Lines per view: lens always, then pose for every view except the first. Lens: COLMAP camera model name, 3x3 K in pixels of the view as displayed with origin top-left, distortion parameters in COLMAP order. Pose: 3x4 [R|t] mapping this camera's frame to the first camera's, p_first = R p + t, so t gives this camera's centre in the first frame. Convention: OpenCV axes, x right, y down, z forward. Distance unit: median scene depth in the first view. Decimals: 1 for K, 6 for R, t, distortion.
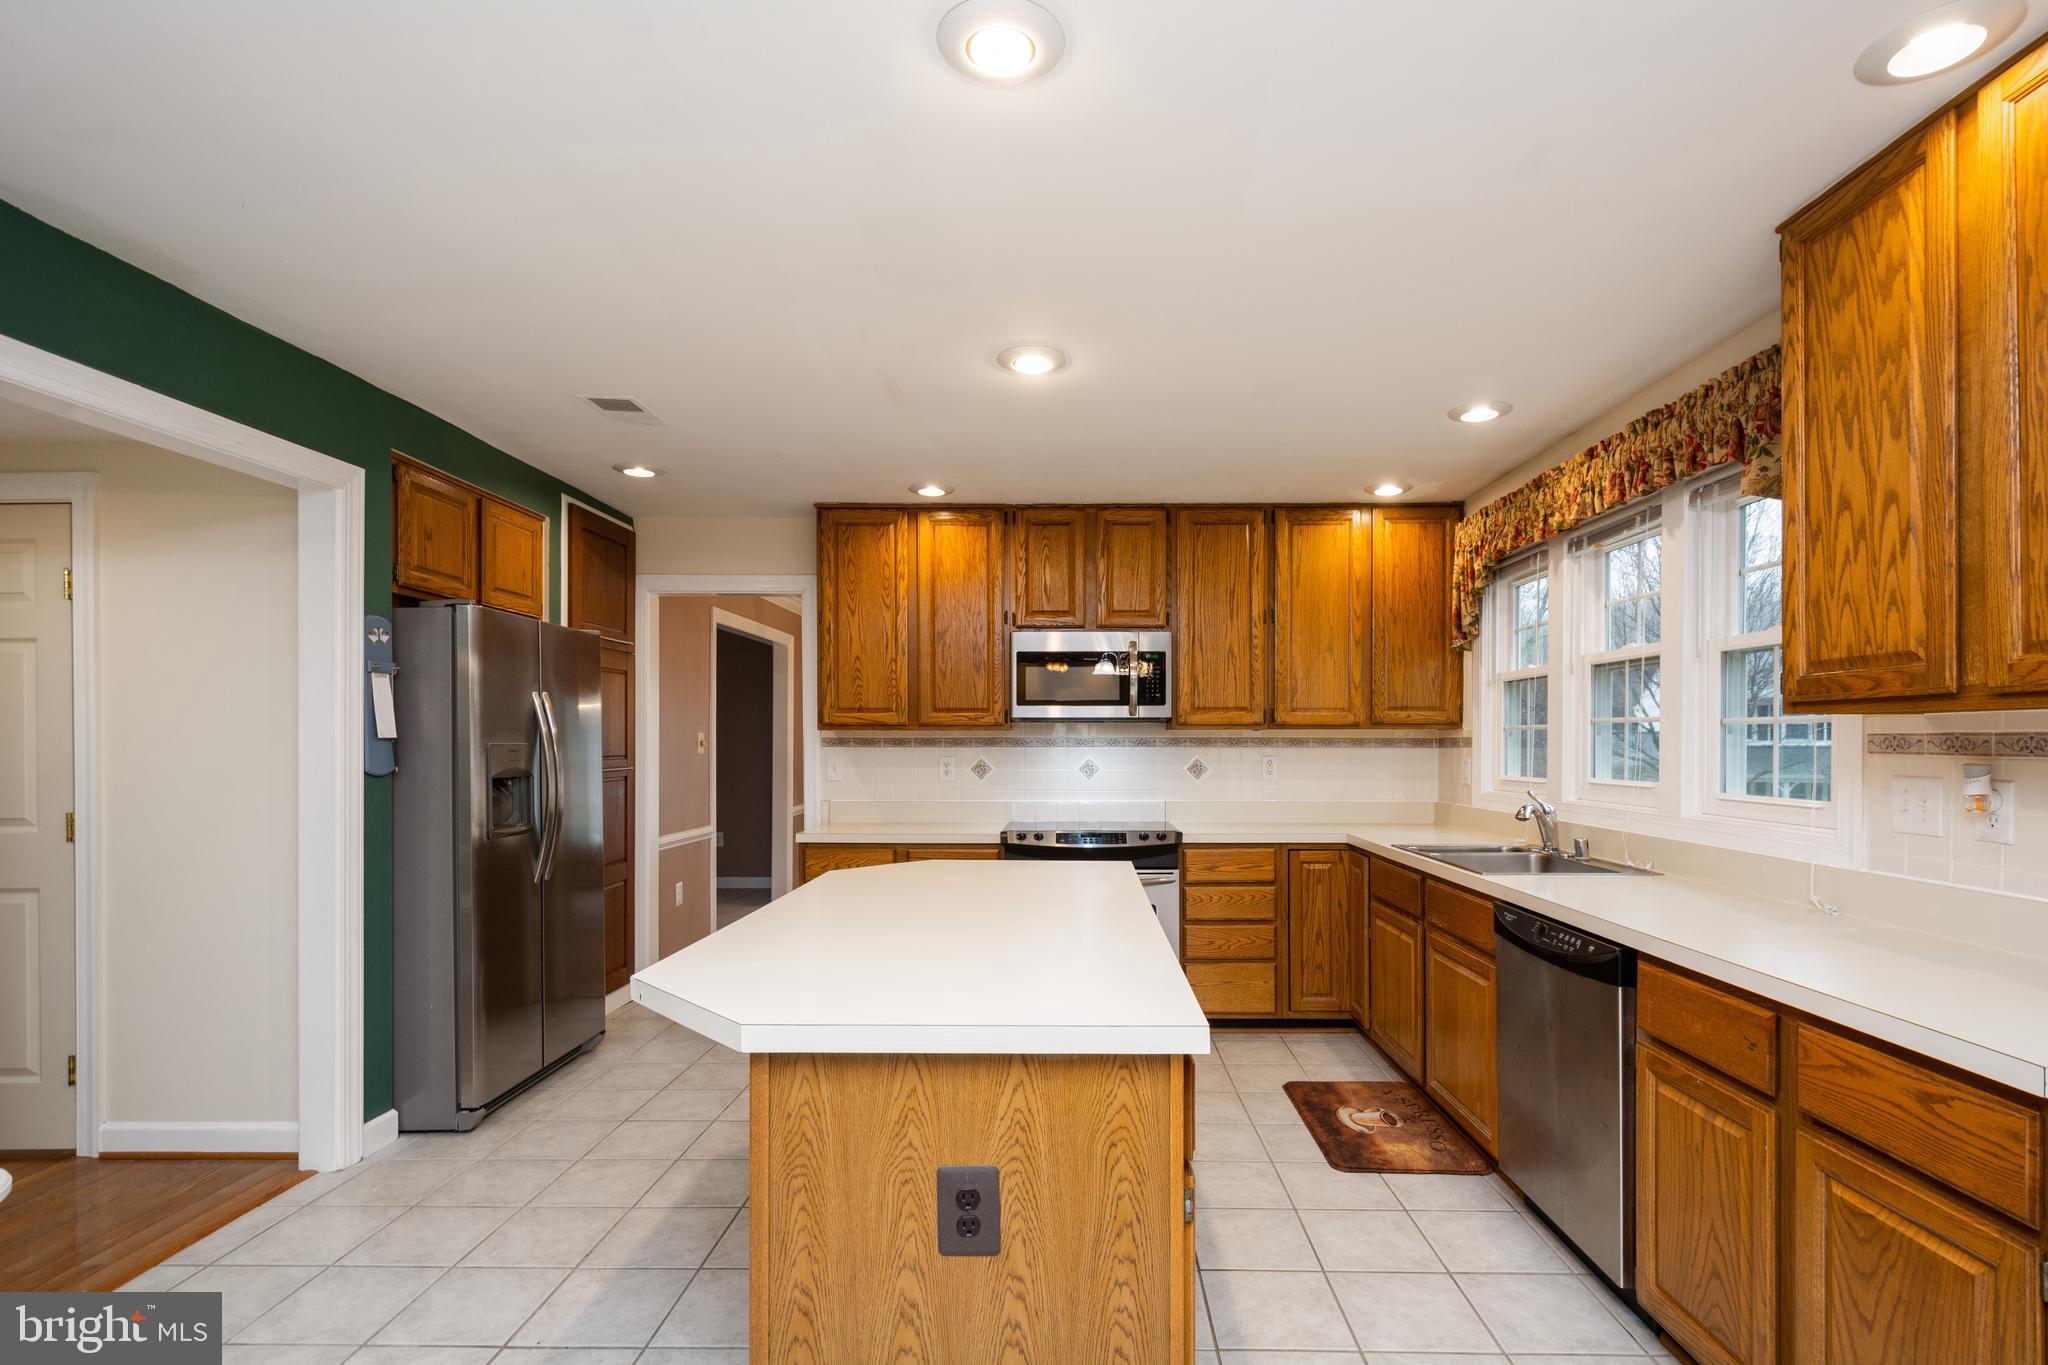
lens RADIAL K [[966.7, 0, 1059.6], [0, 966.7, 745.4], [0, 0, 1]] dist [0.010207, -0.007803]
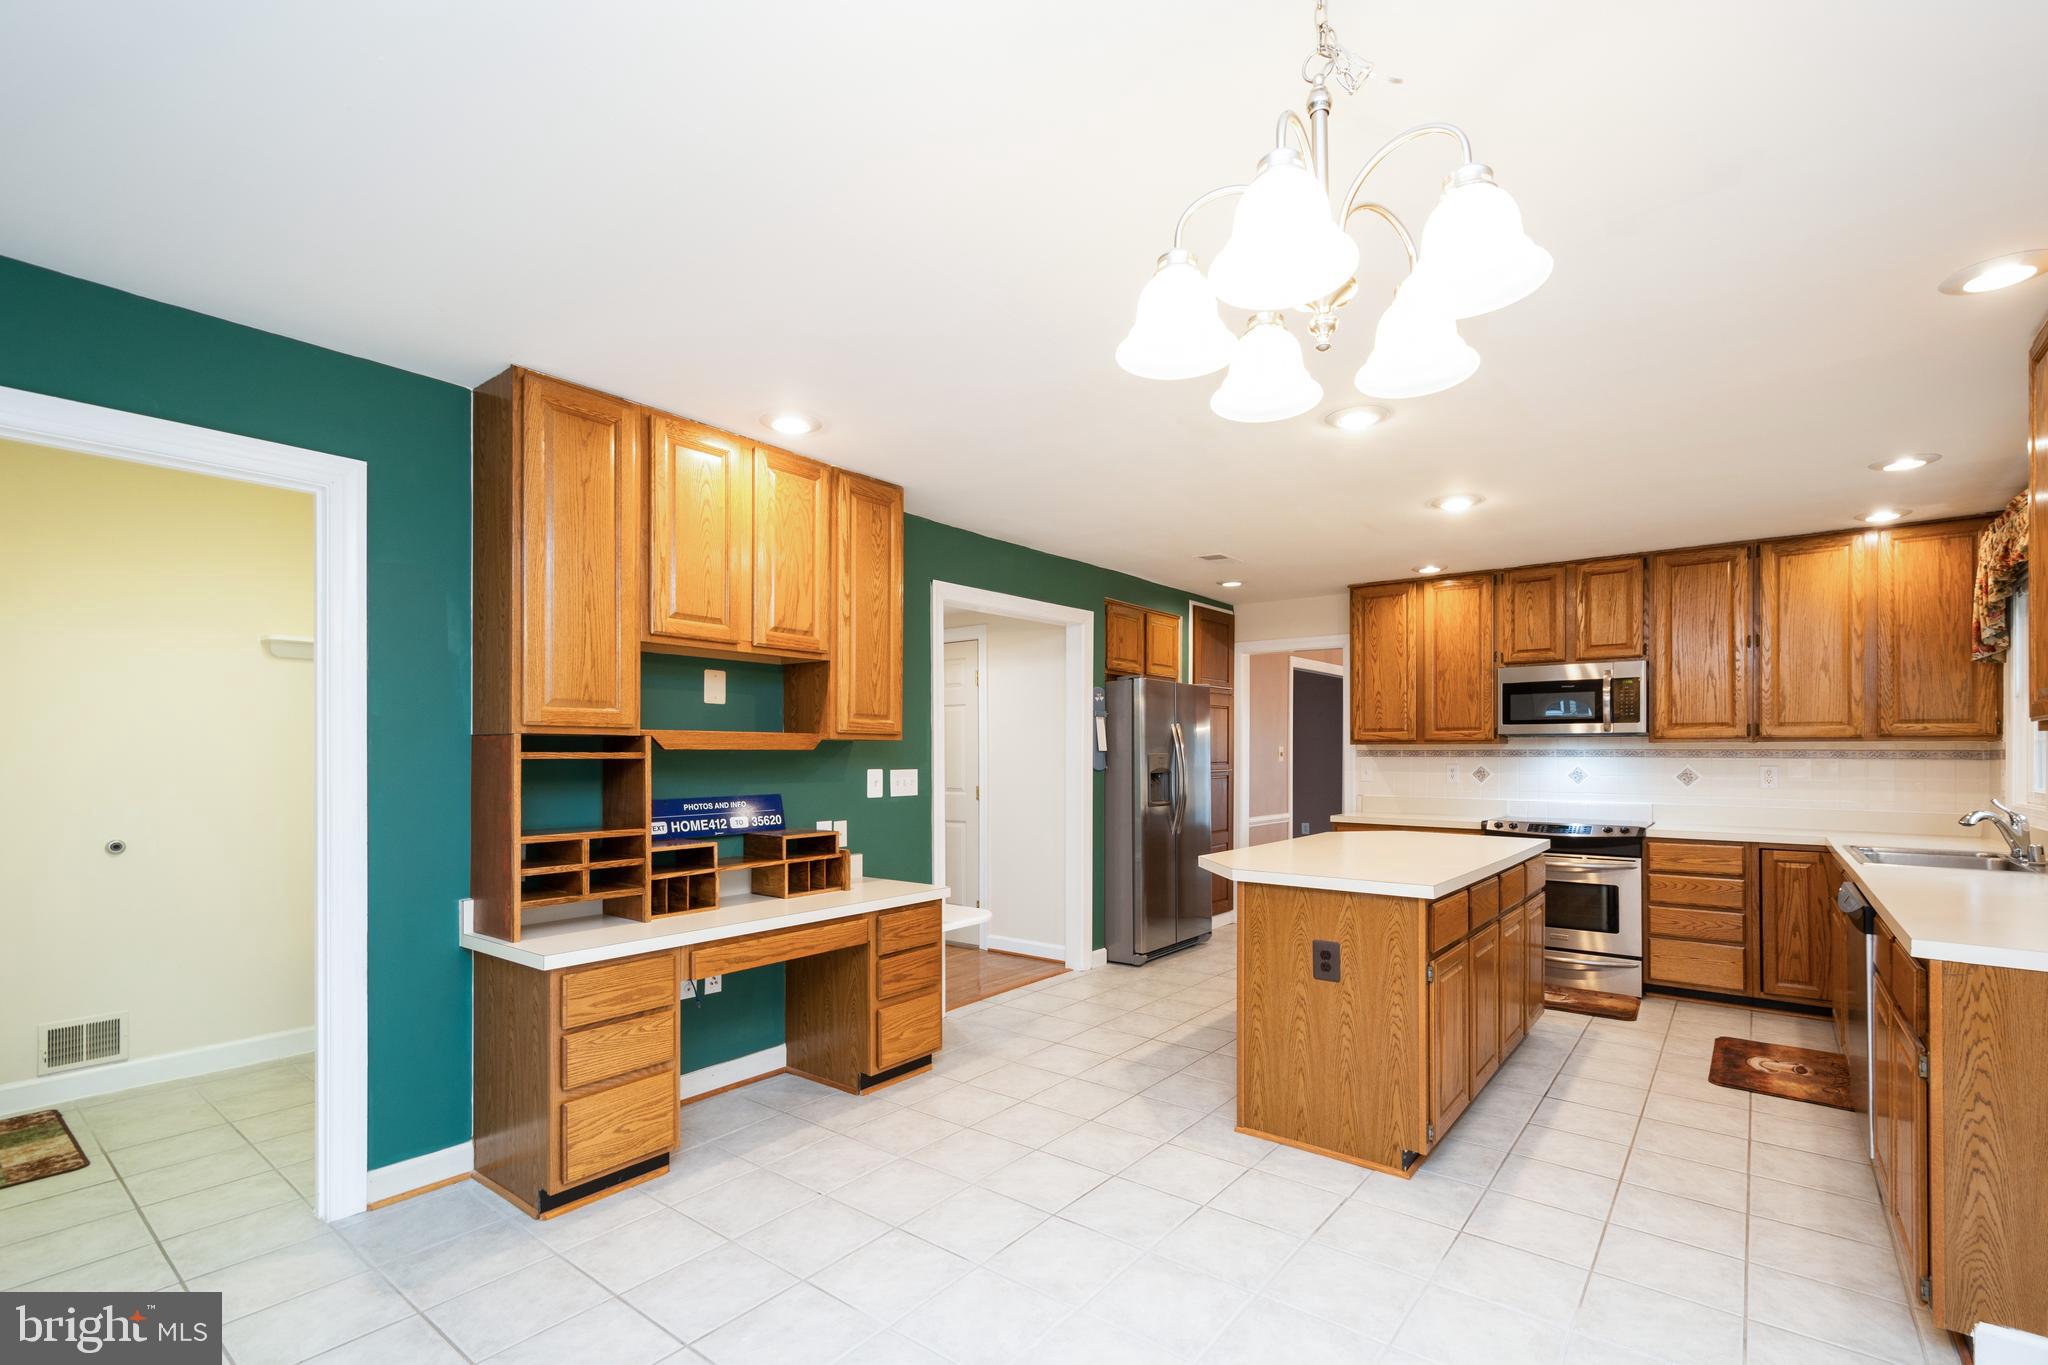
lens RADIAL K [[898.7, 0, 1053.1], [0, 898.7, 757.4], [0, 0, 1]] dist [0.008620, -0.002846]
pose [[0.797951, 0.003260, -0.602714, 0.216835], [-0.003138, 0.999994, 0.001255, 0.002757], [0.602714, 0.000890, 0.797956, -0.346192]]
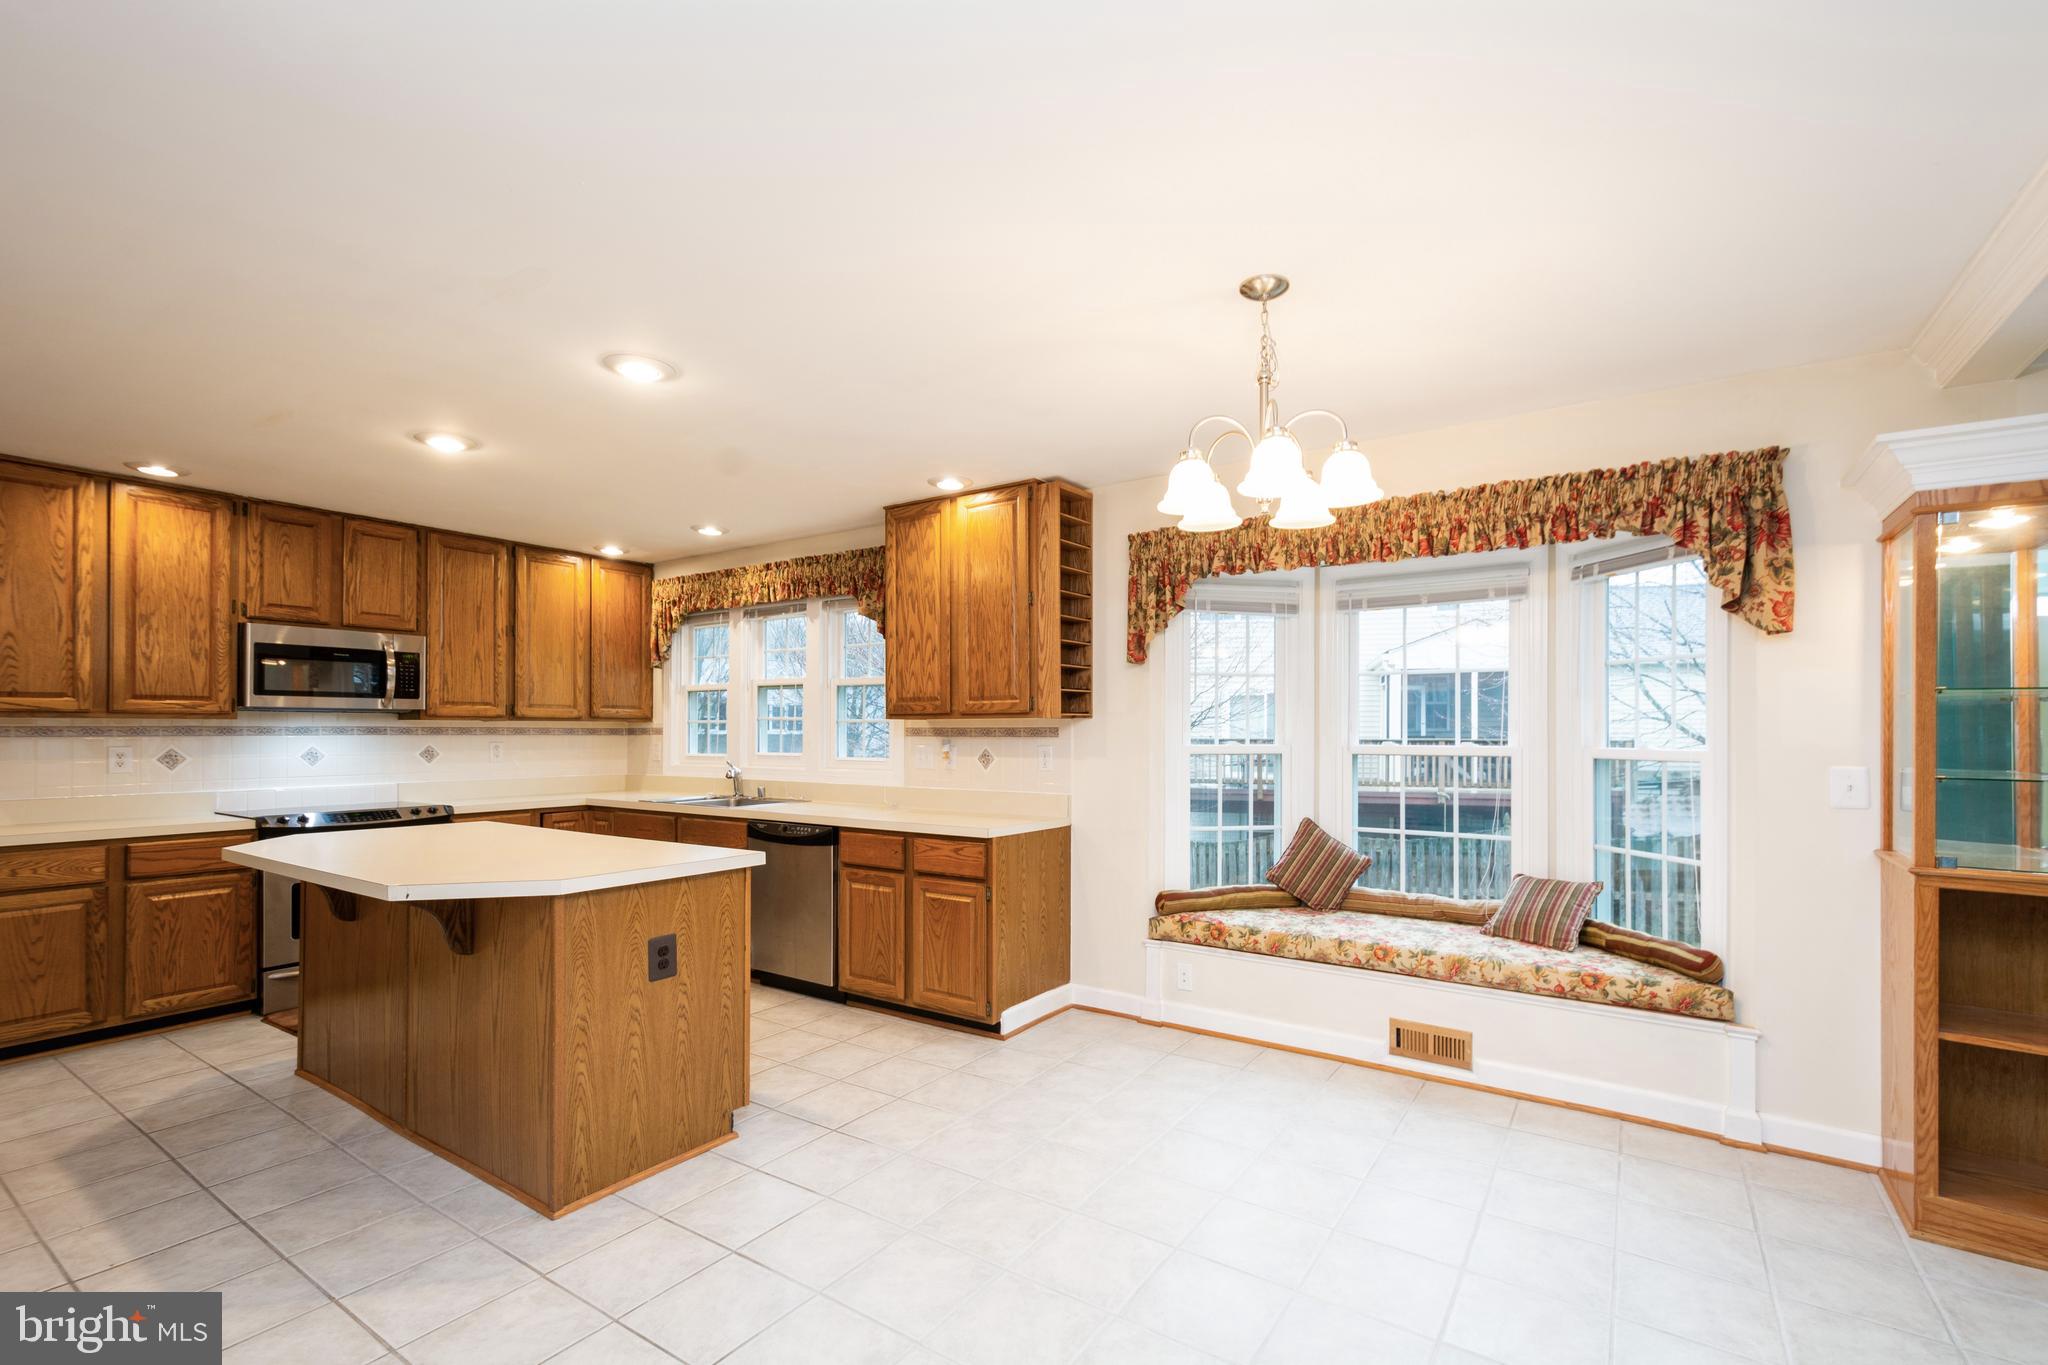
lens RADIAL K [[898.7, 0, 1056.8], [0, 898.7, 724.7], [0, 0, 1]] dist [0.008620, -0.002846]
pose [[0.541391, 0.005930, 0.840750, -0.415915], [0.002677, 0.999958, -0.008776, 0.000746], [-0.840767, 0.007002, 0.541352, -0.249000]]
